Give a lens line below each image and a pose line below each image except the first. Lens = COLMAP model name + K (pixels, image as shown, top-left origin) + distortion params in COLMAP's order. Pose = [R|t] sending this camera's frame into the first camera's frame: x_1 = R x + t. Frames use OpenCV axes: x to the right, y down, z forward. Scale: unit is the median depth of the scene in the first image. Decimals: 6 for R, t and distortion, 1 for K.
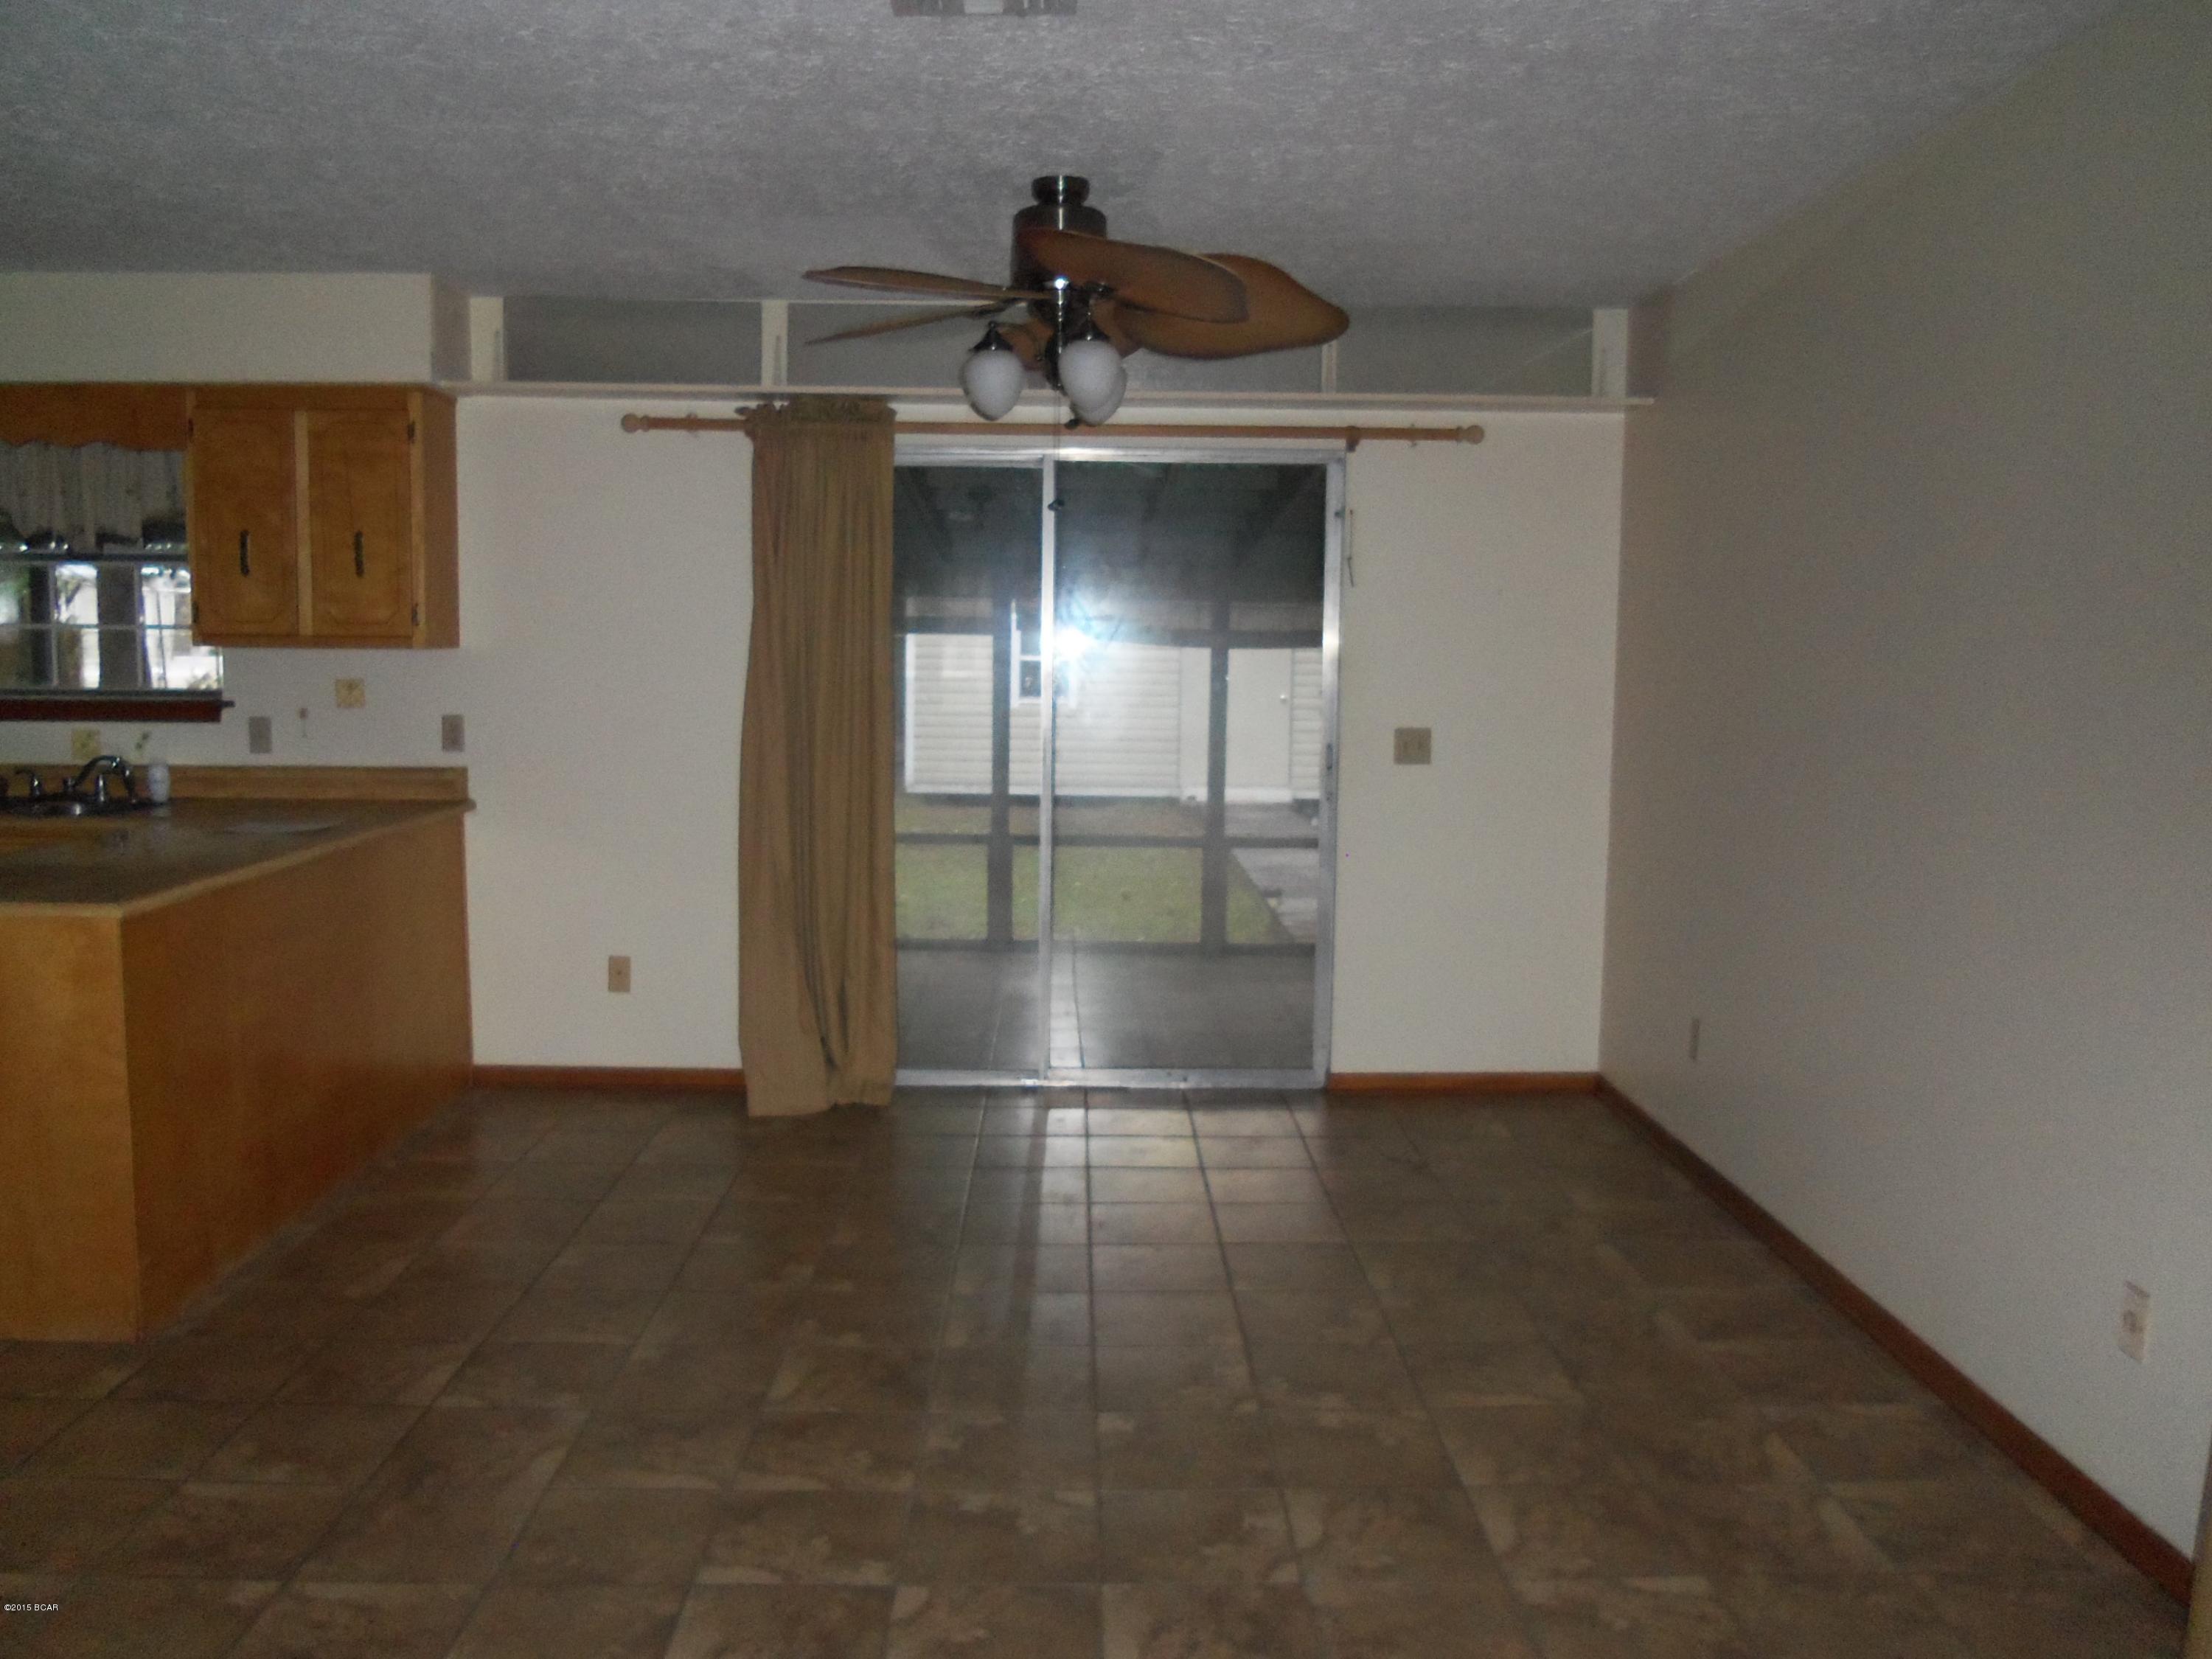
lens RADIAL K [[1796.1, 0, 1075.7], [0, 1796.1, 829.6], [0, 0, 1]] dist [-0.085056, 0.063445]
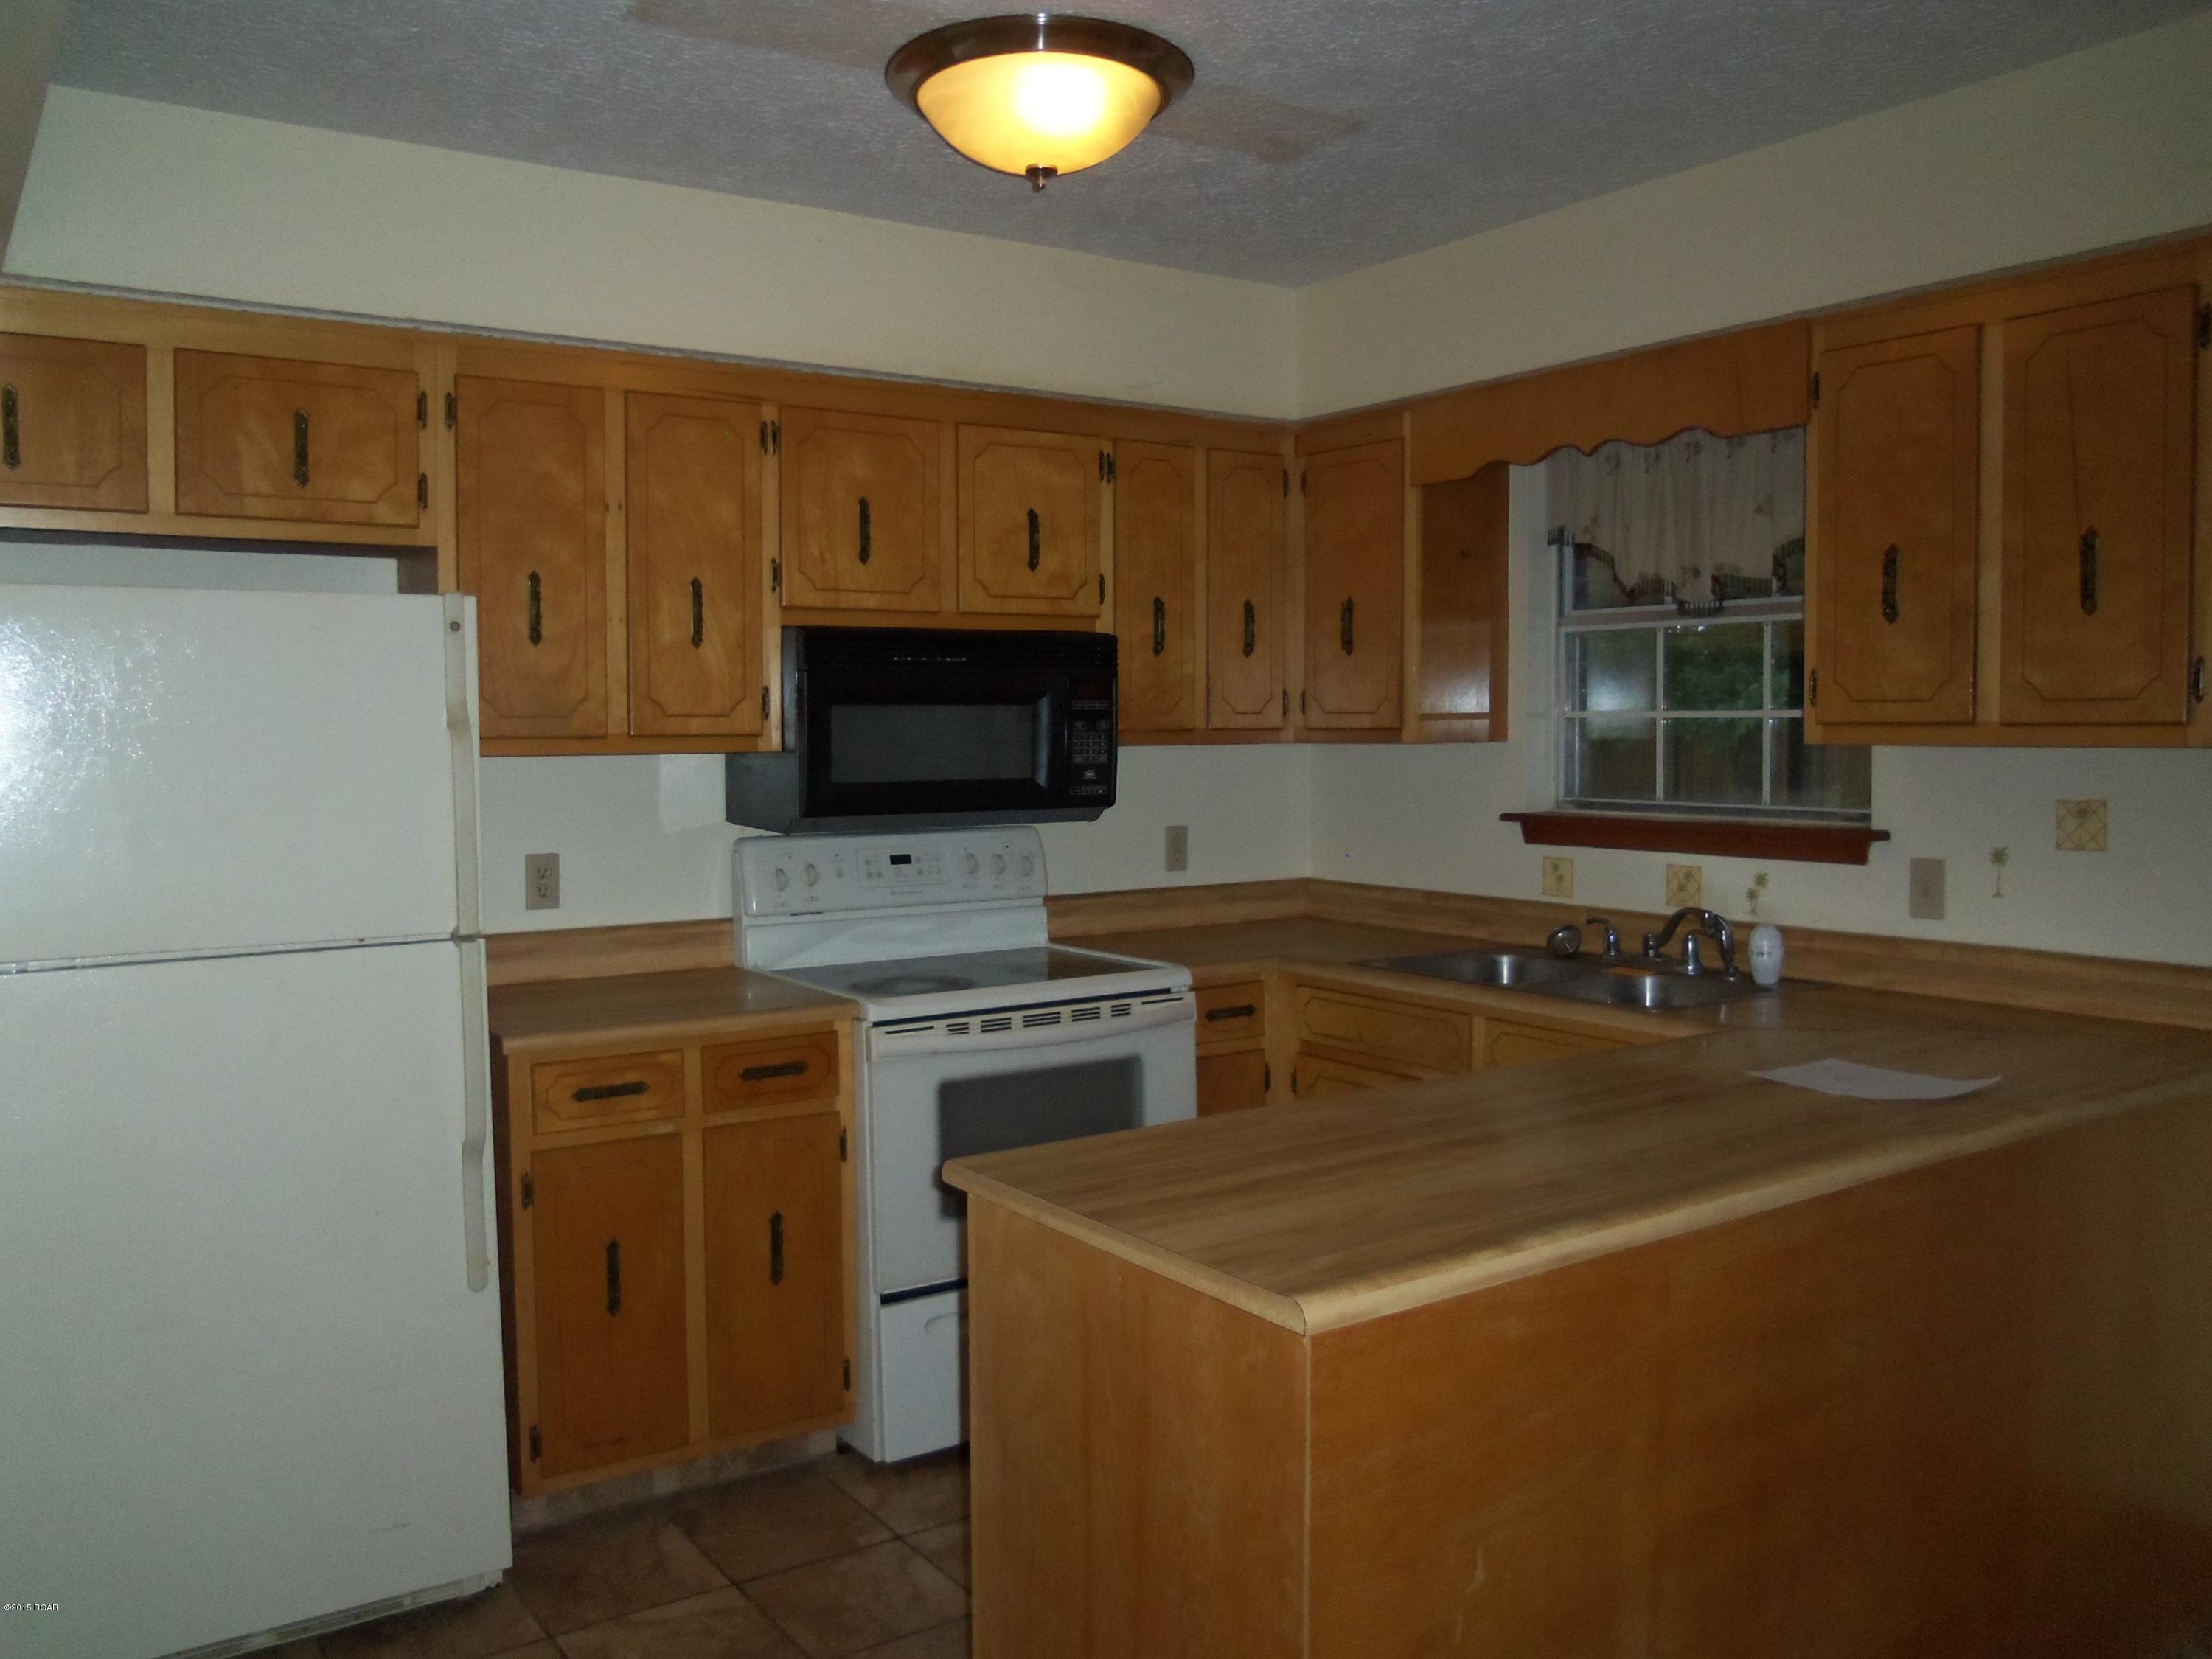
lens RADIAL K [[1795.4, 0, 1106.0], [0, 1795.4, 829.5], [0, 0, 1]] dist [0.002303, 0.000423]
pose [[0.554036, 0.032407, -0.831862, -0.107248], [-0.079095, 0.996771, -0.013847, -0.043448], [0.828727, 0.073468, 0.554810, 0.429703]]
